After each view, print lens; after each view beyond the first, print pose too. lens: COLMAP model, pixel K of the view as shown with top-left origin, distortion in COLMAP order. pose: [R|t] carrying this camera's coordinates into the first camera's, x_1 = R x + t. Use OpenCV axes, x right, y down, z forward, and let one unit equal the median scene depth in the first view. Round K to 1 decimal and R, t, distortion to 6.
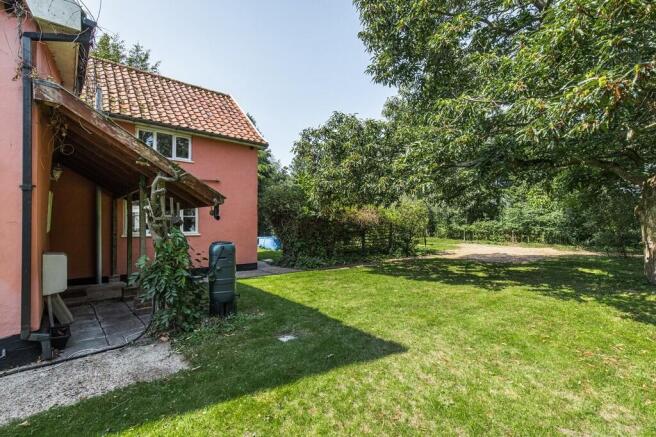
lens RADIAL K [[294.0, 0, 327.7], [0, 294.0, 222.2], [0, 0, 1]] dist [0.002021, 0.000092]
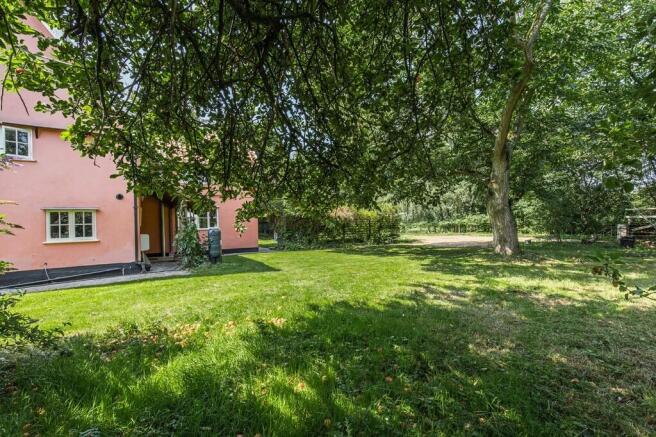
lens RADIAL K [[294.0, 0, 327.7], [0, 294.0, 222.2], [0, 0, 1]] dist [0.002021, 0.000092]
pose [[0.985602, -0.033766, -0.165678, 0.534681], [0.032944, 0.999427, -0.007712, 0.044315], [0.165844, 0.002142, 0.986150, -0.632431]]
